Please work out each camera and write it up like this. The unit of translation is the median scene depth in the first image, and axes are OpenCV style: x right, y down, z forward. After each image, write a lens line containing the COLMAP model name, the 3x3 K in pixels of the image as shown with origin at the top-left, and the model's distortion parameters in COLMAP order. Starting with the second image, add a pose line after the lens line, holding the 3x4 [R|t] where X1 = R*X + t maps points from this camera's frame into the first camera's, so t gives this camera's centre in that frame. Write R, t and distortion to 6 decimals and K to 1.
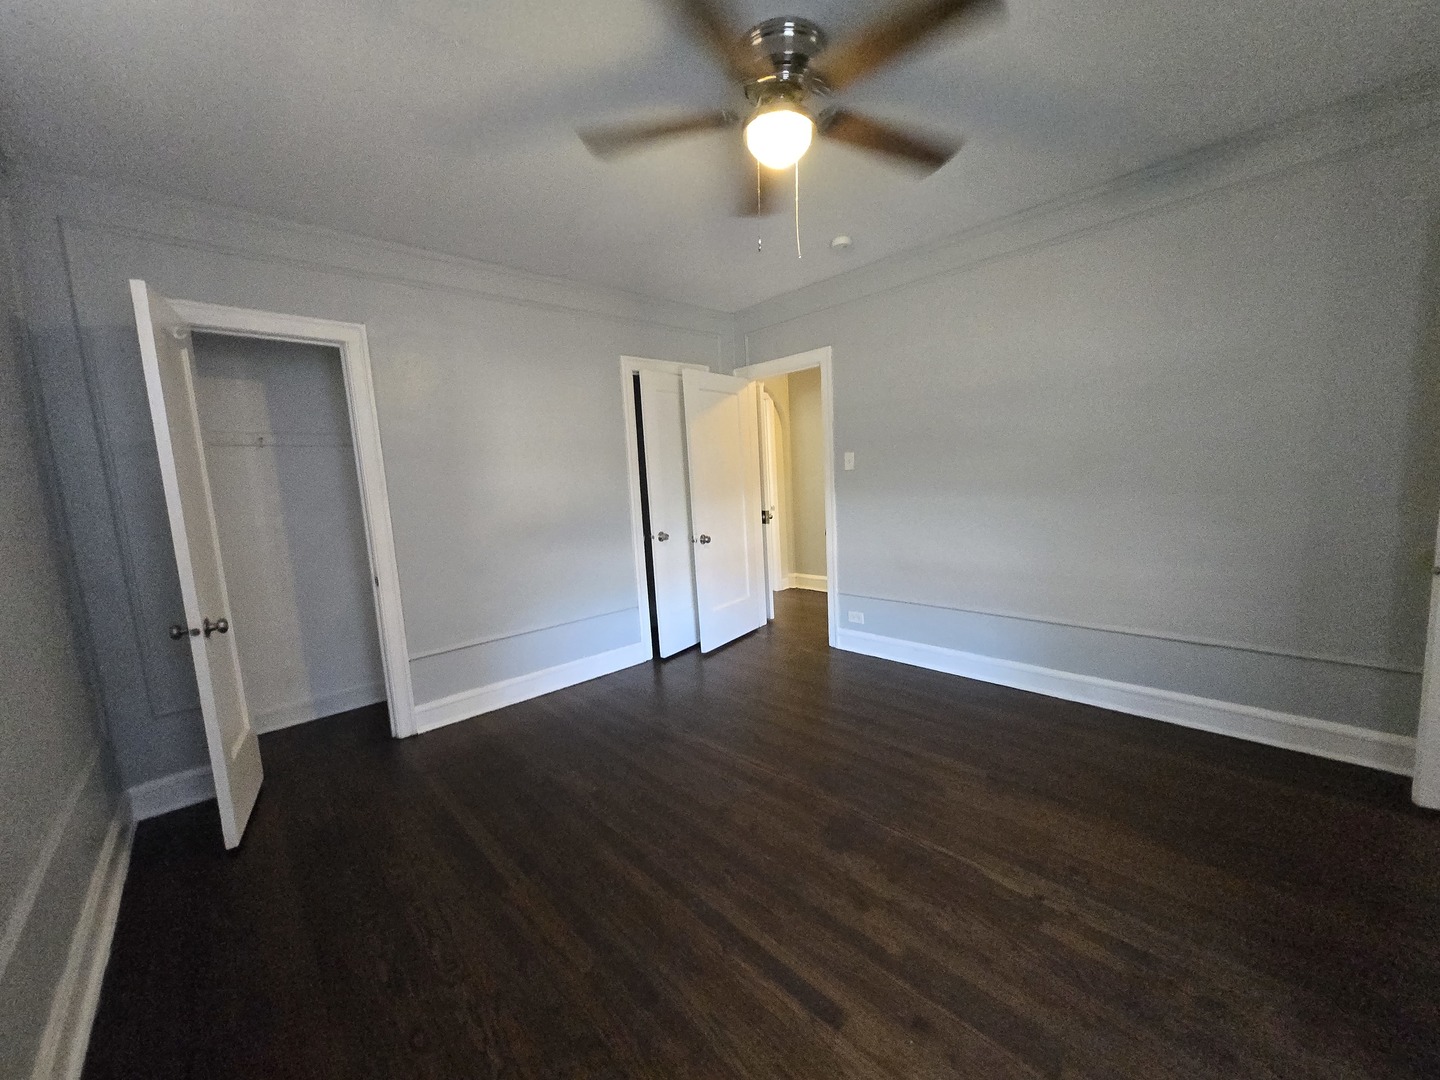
lens RADIAL K [[560.0, 0, 722.1], [0, 560.0, 540.0], [0, 0, 1]] dist [0.002302, -0.000236]
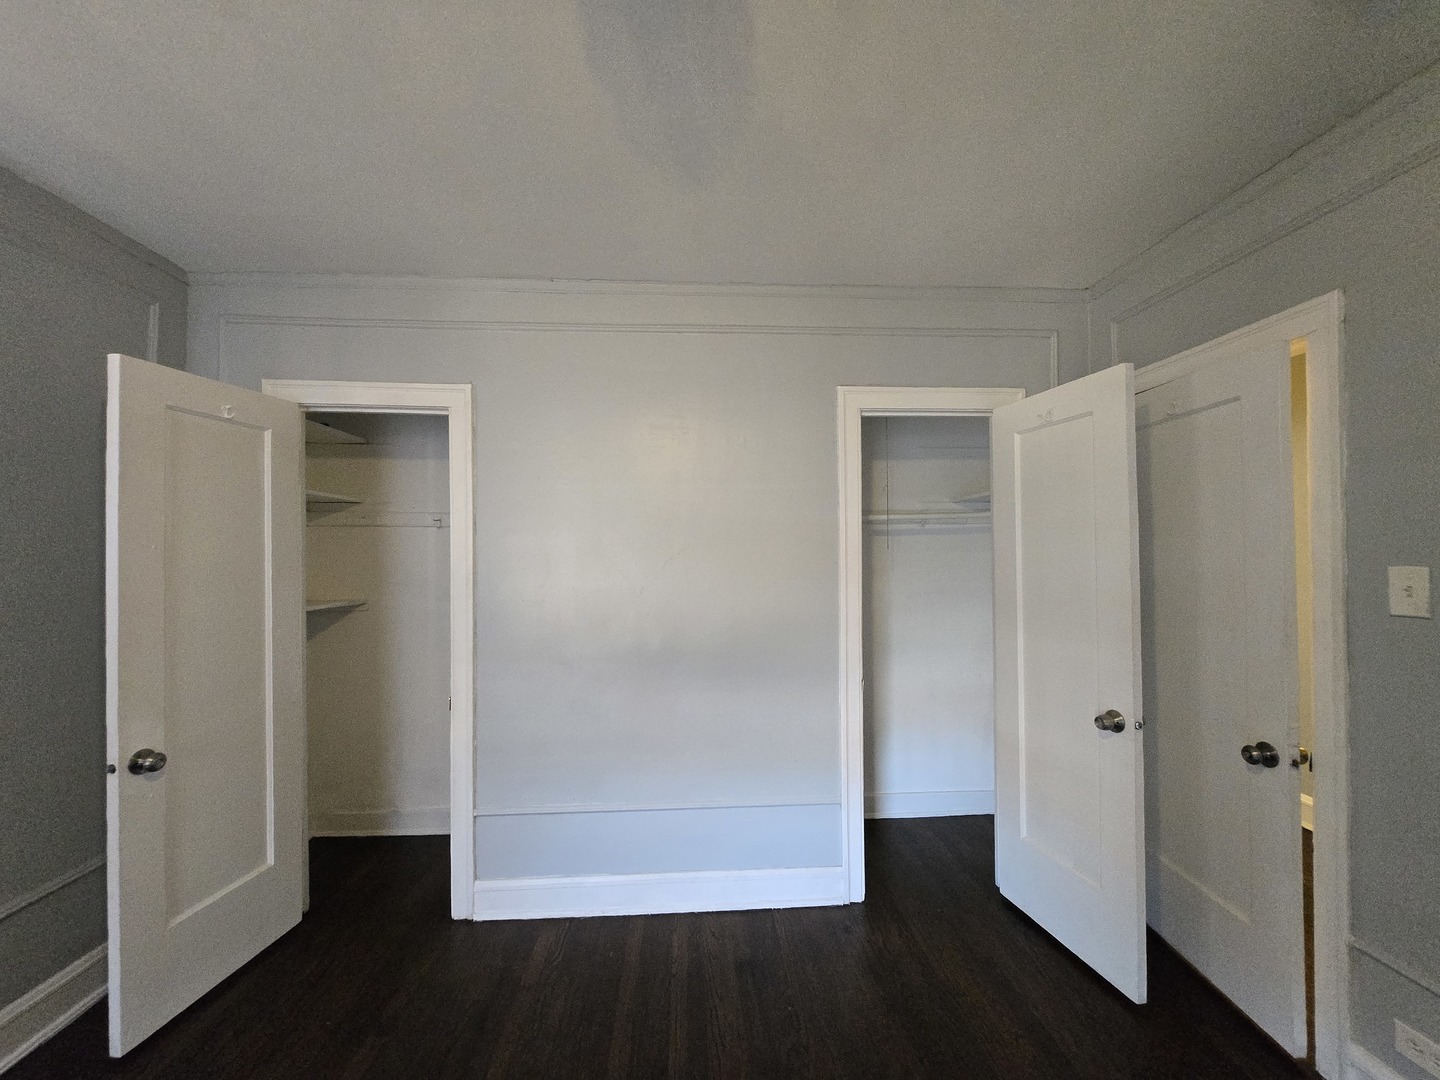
lens RADIAL K [[560.0, 0, 721.3], [0, 560.0, 546.7], [0, 0, 1]] dist [0.002302, -0.000236]
pose [[0.766144, 0.040388, -0.641398, 0.157260], [-0.106150, 0.992268, -0.064313, -0.127181], [0.633842, 0.117358, 0.764508, 0.589305]]
